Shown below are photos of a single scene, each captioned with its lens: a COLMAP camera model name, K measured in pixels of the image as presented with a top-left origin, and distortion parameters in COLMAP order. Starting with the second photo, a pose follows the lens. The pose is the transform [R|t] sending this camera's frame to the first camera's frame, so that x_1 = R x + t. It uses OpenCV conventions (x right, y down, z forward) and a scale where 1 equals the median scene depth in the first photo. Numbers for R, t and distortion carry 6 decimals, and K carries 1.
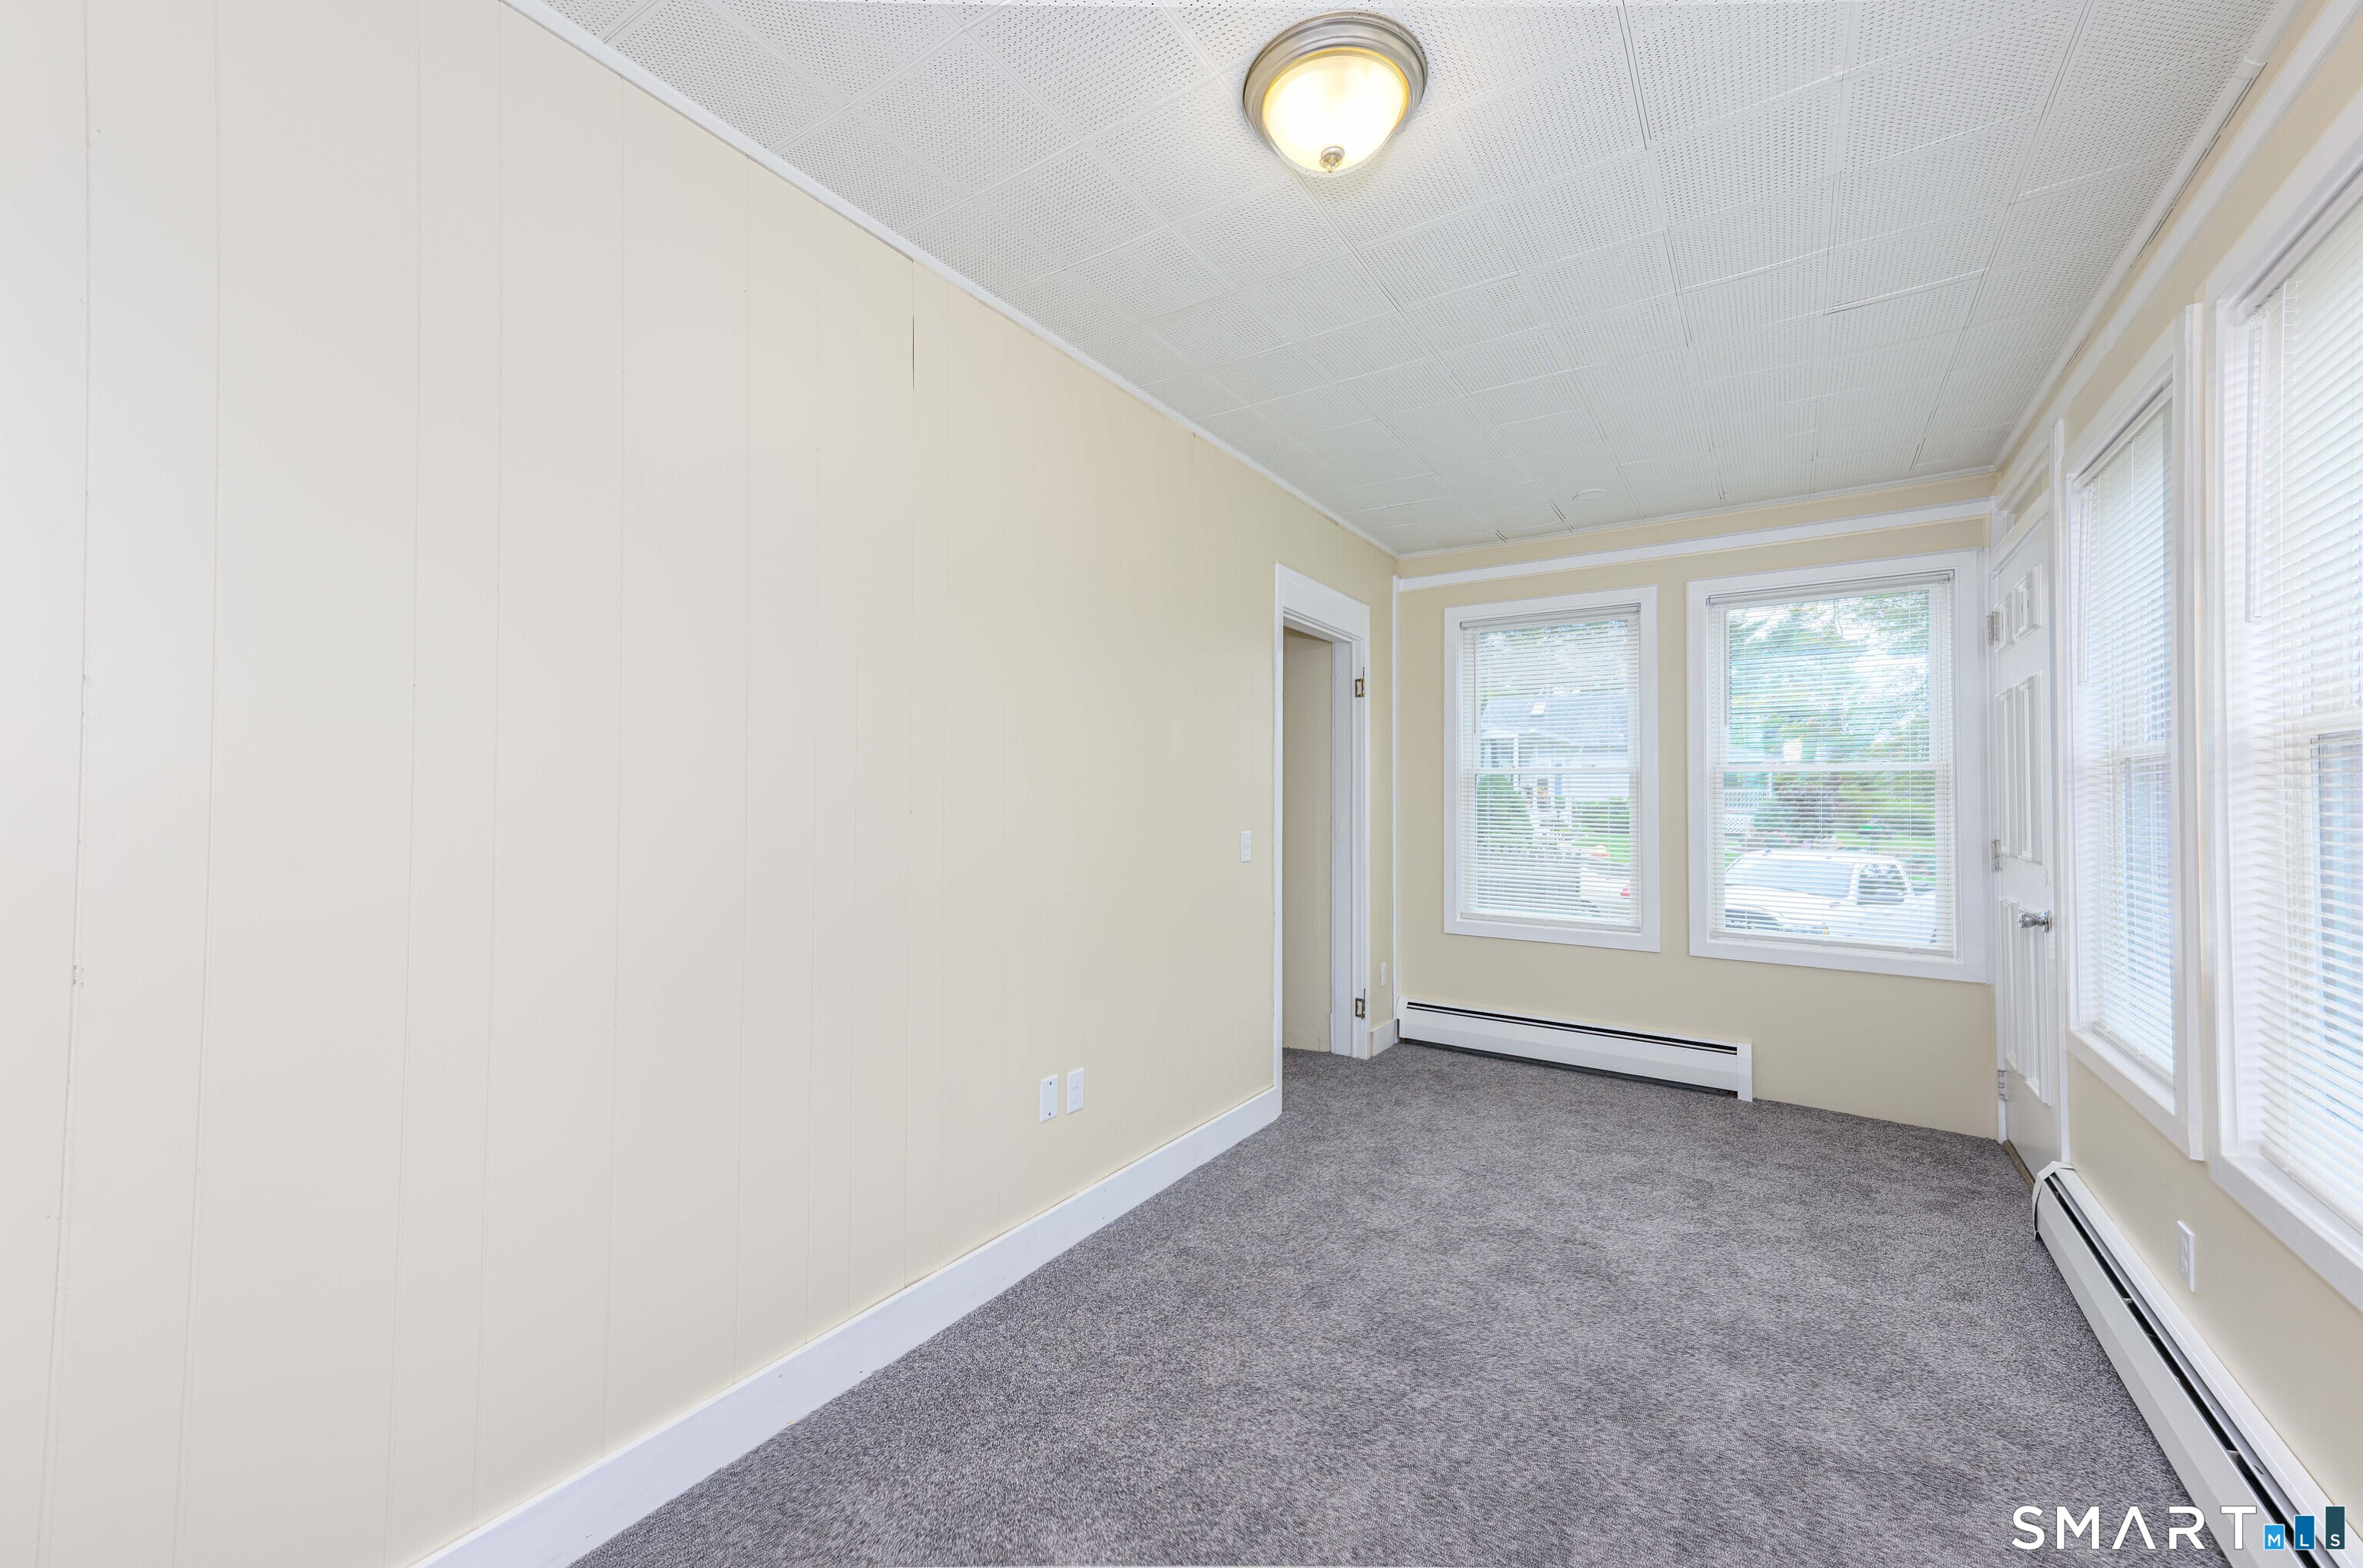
lens RADIAL K [[916.5, 0, 1186.9], [0, 916.5, 783.0], [0, 0, 1]] dist [0.019029, 0.000124]
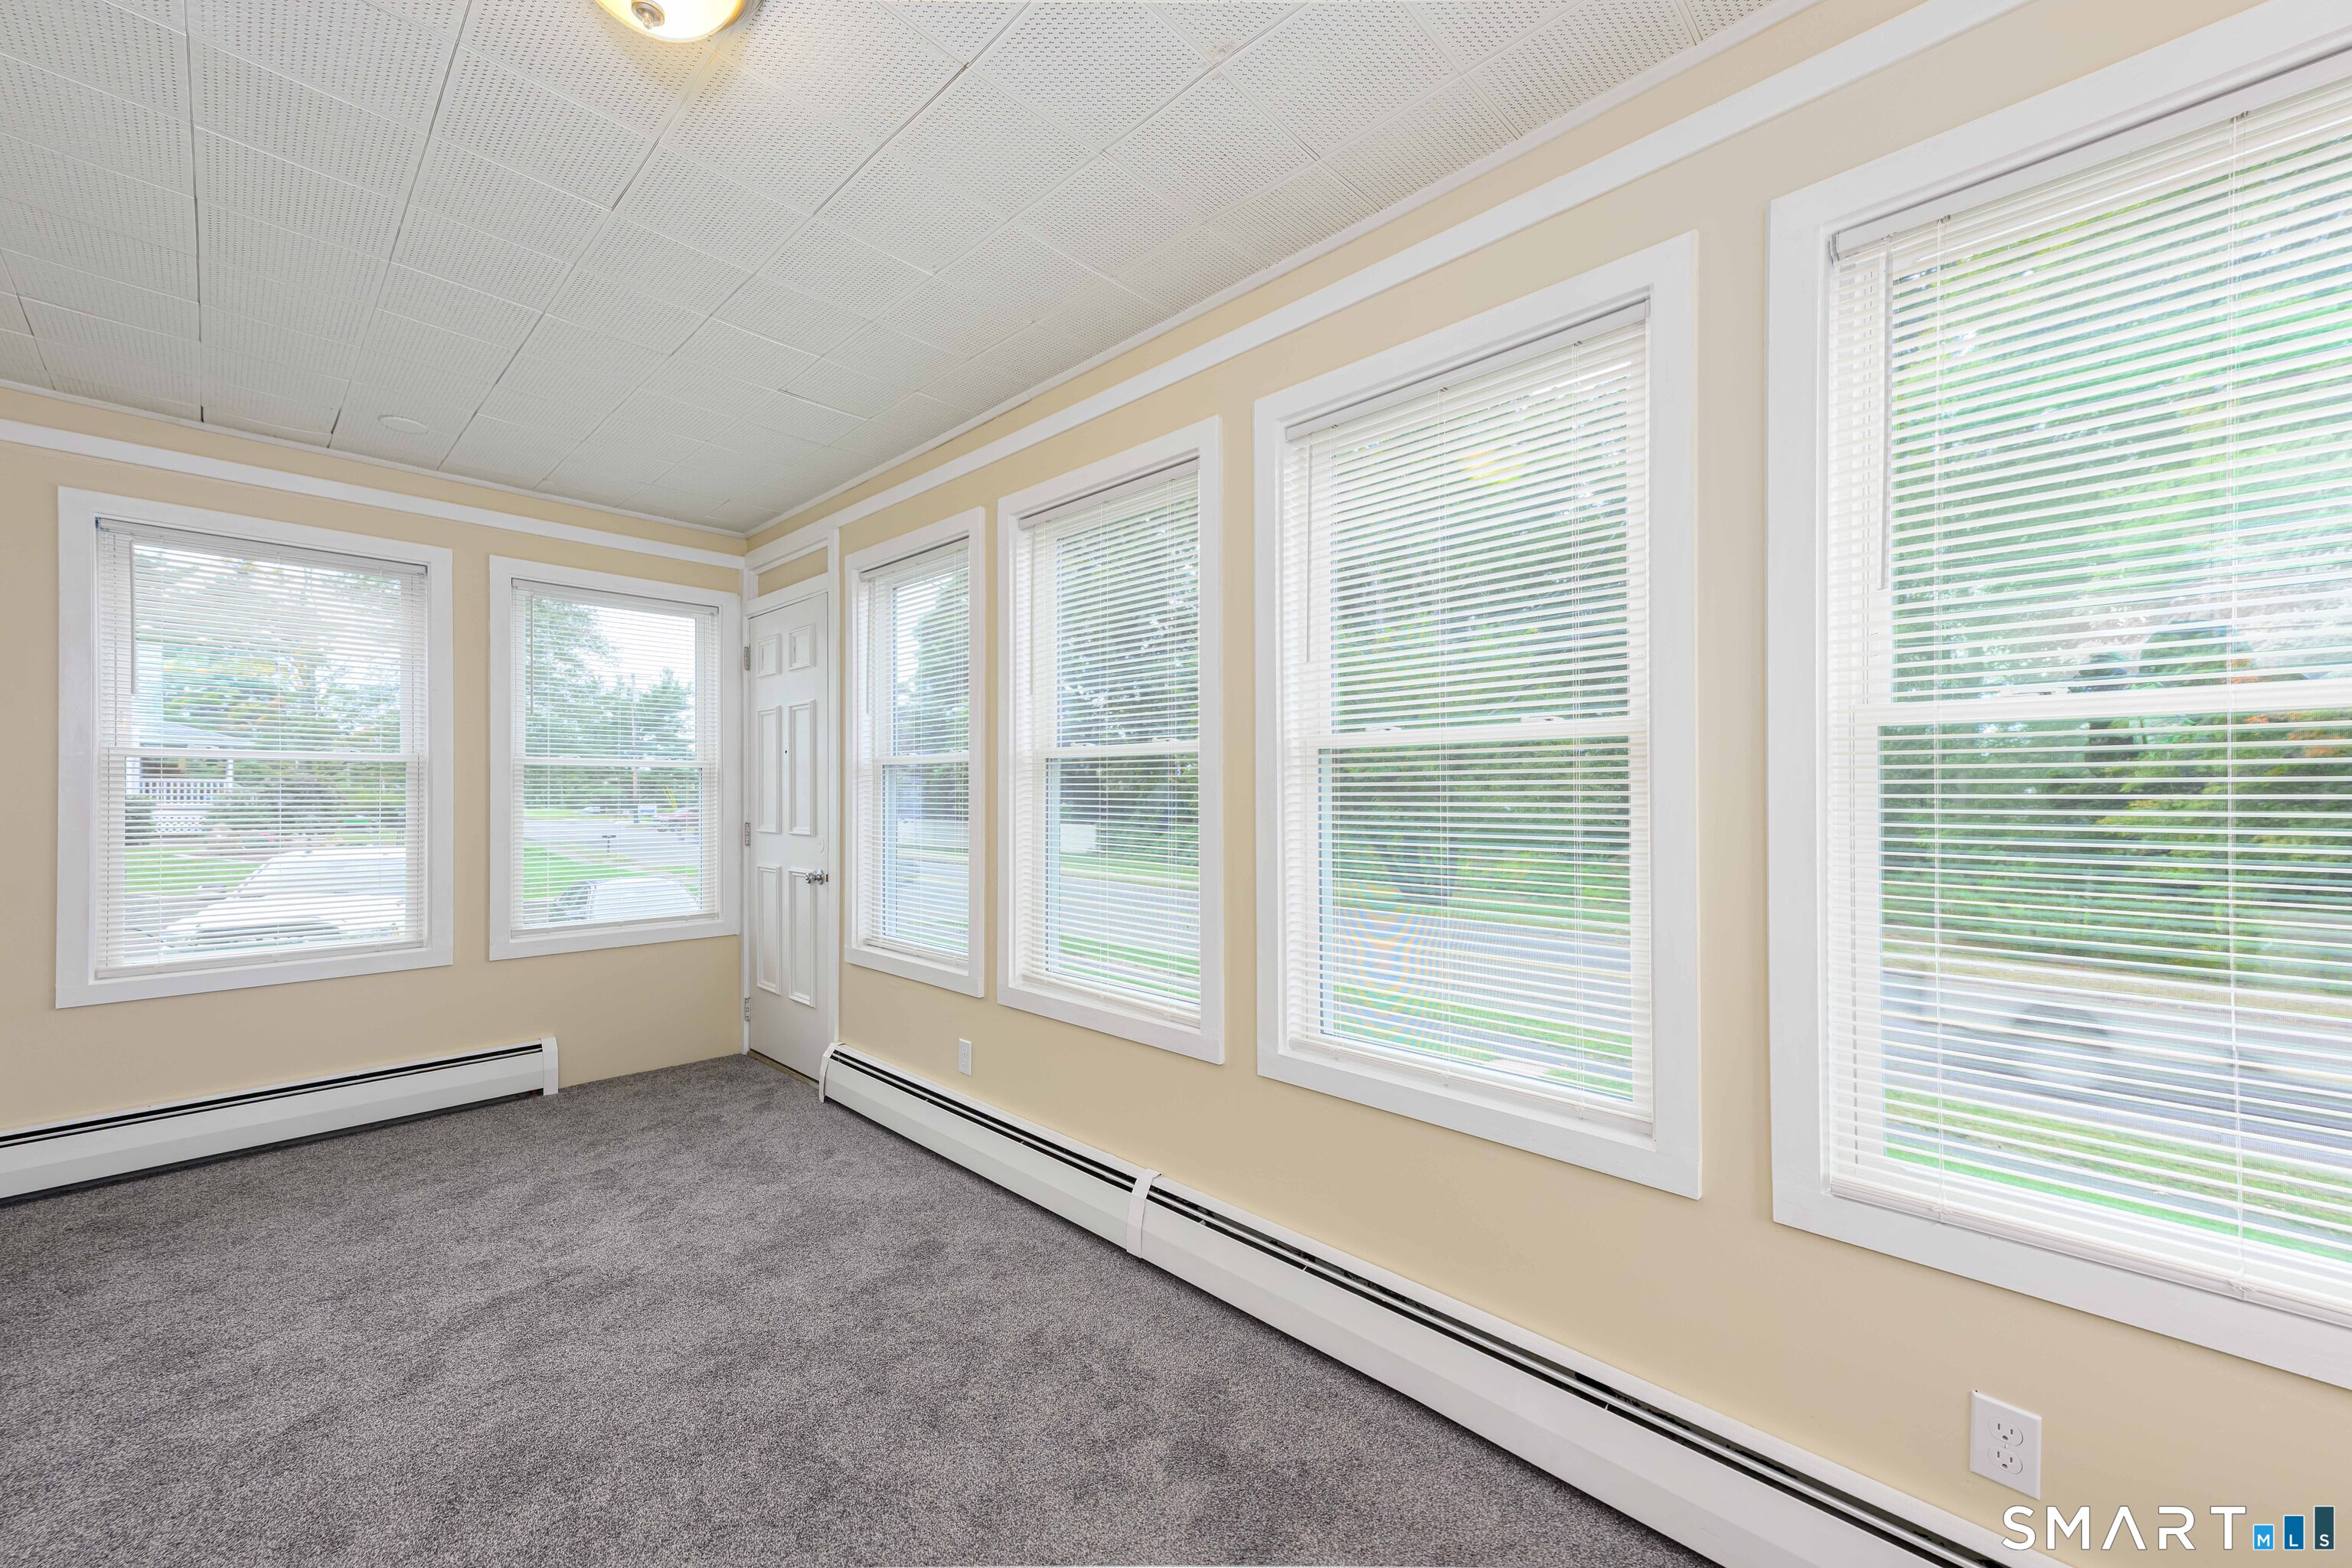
lens RADIAL K [[906.1, 0, 1177.5], [0, 906.1, 790.9], [0, 0, 1]] dist [0.018562, 0.000370]
pose [[0.171637, -0.003601, 0.985154, -0.278030], [-0.013859, 0.999886, 0.006069, 0.001706], [-0.985063, -0.014695, 0.171567, 0.190618]]
